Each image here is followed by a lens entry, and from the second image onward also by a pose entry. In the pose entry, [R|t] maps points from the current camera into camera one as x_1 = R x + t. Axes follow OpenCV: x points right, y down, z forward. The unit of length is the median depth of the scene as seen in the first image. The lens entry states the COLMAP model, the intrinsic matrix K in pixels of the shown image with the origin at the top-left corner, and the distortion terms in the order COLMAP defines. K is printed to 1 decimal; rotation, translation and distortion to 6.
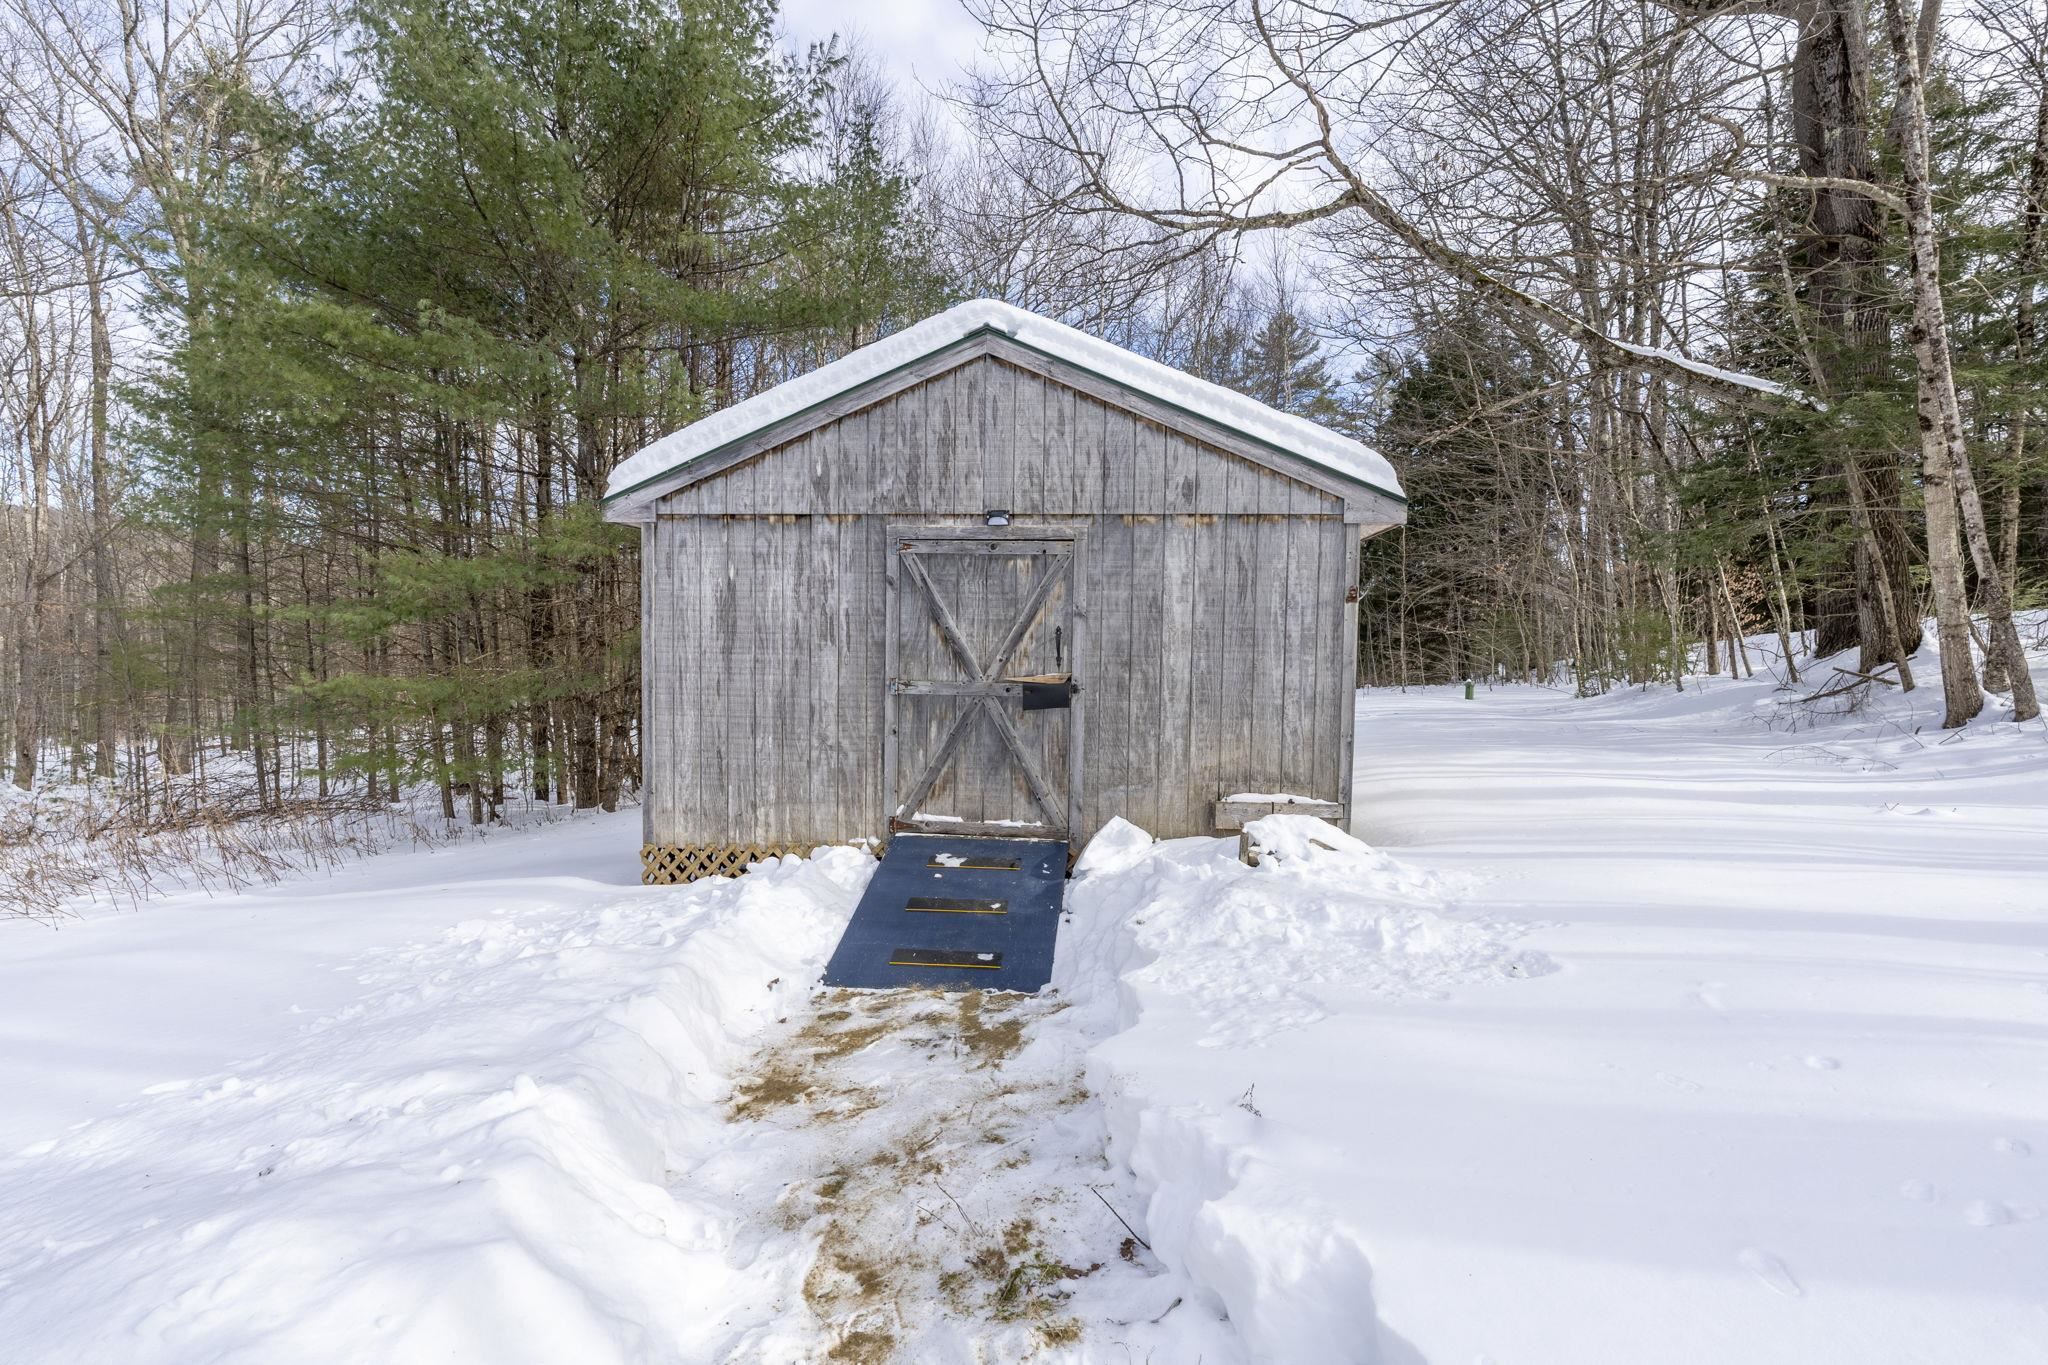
lens RADIAL K [[919.1, 0, 1024.2], [0, 919.1, 677.9], [0, 0, 1]] dist [-0.002251, -0.000971]
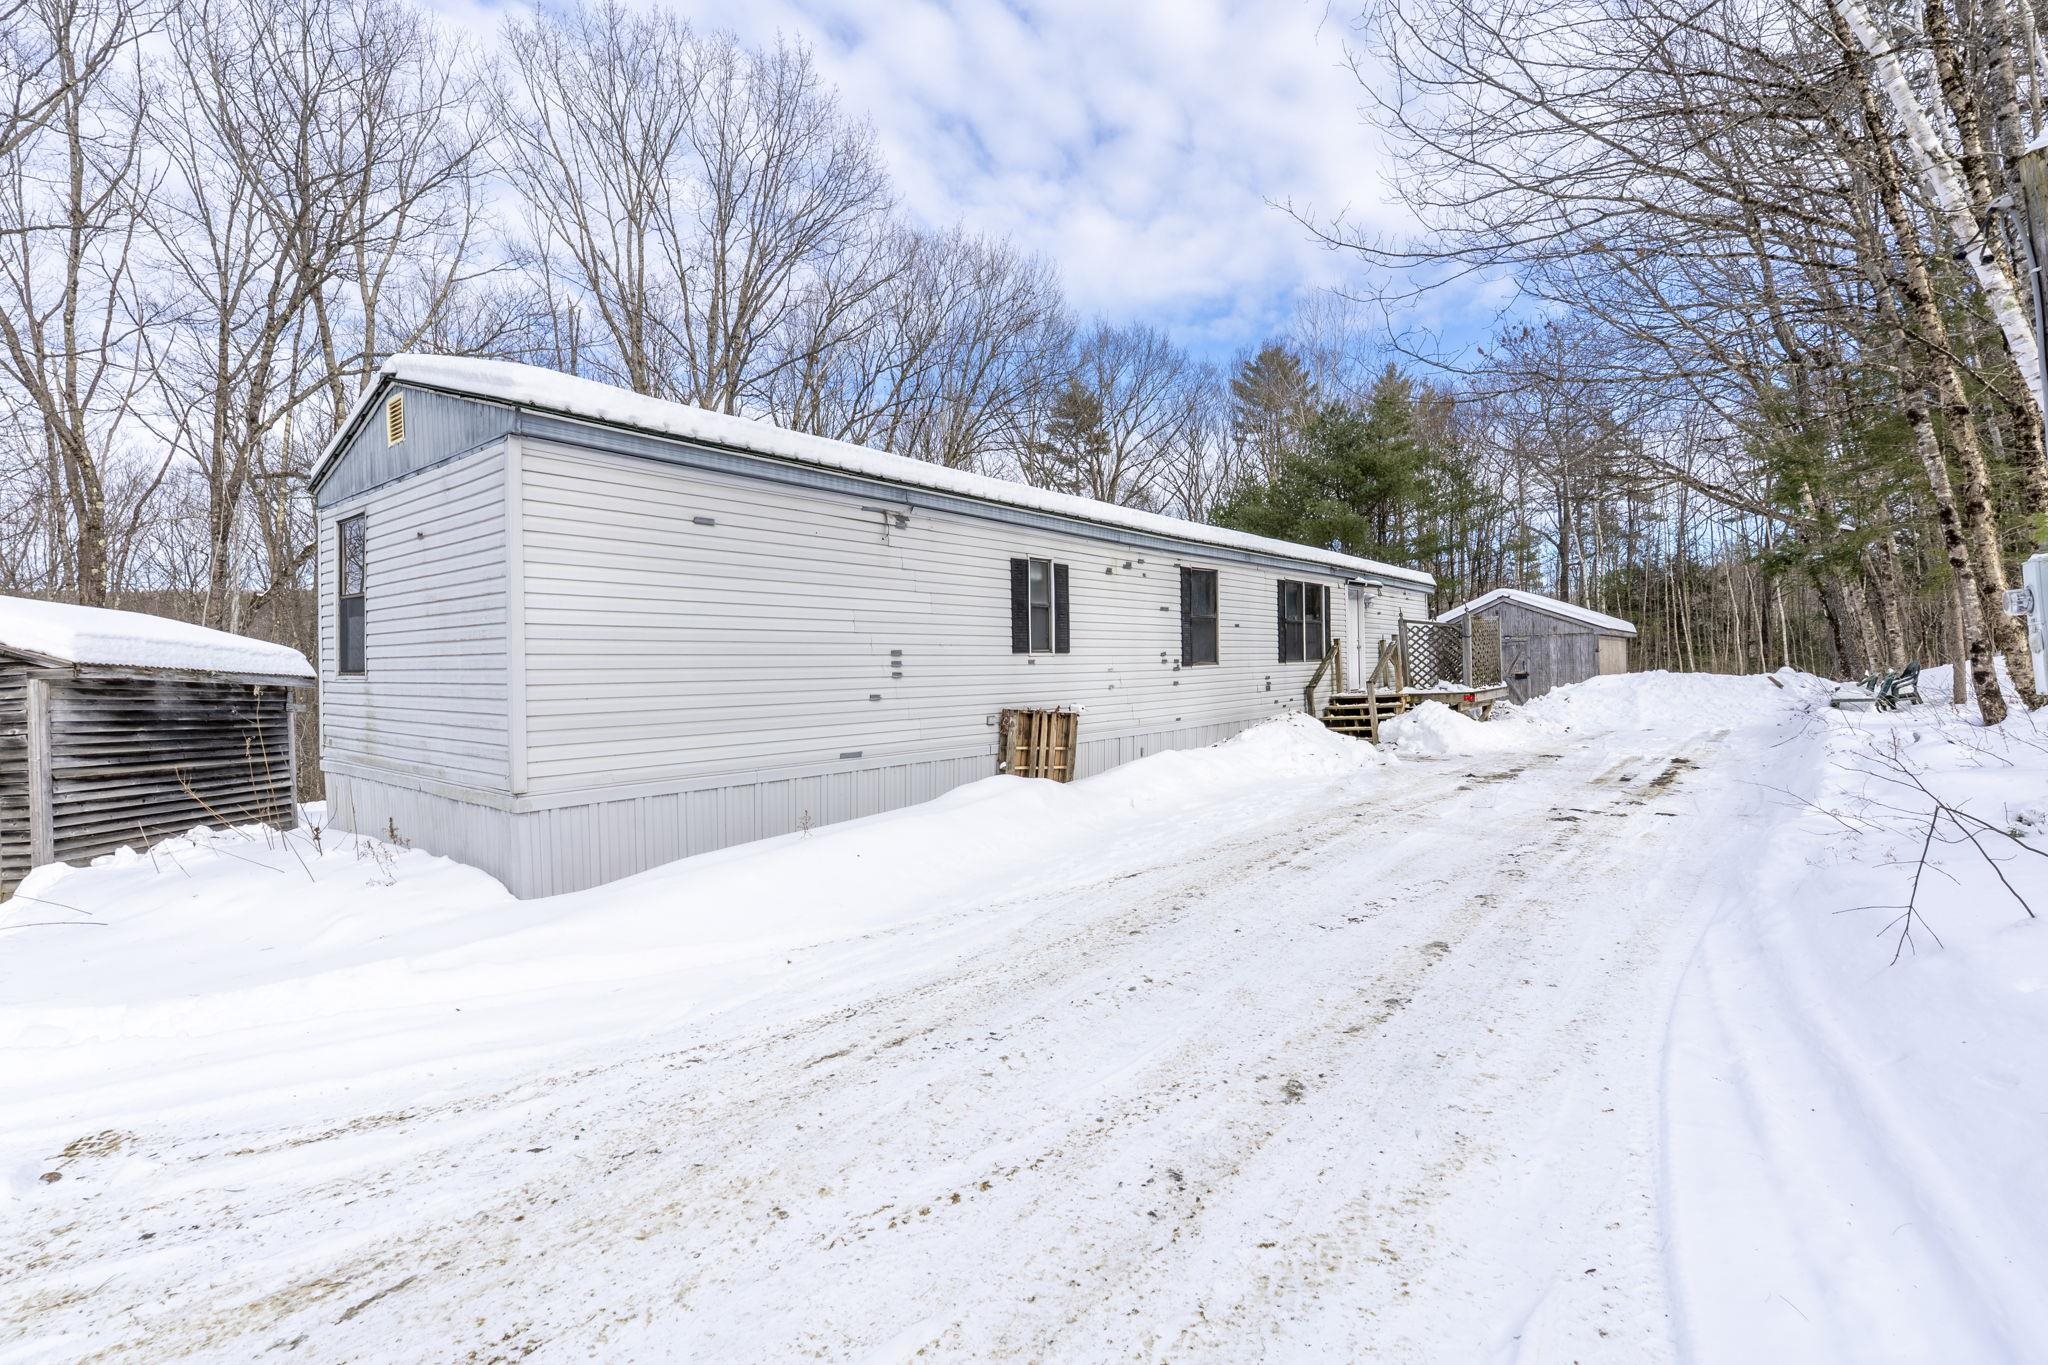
lens RADIAL K [[919.1, 0, 1024.2], [0, 919.1, 677.9], [0, 0, 1]] dist [-0.002251, -0.000971]
pose [[0.828243, -0.035680, -0.559232, 0.513297], [0.014907, 0.999021, -0.041661, 0.174716], [0.560171, 0.026169, 0.827964, -3.991999]]
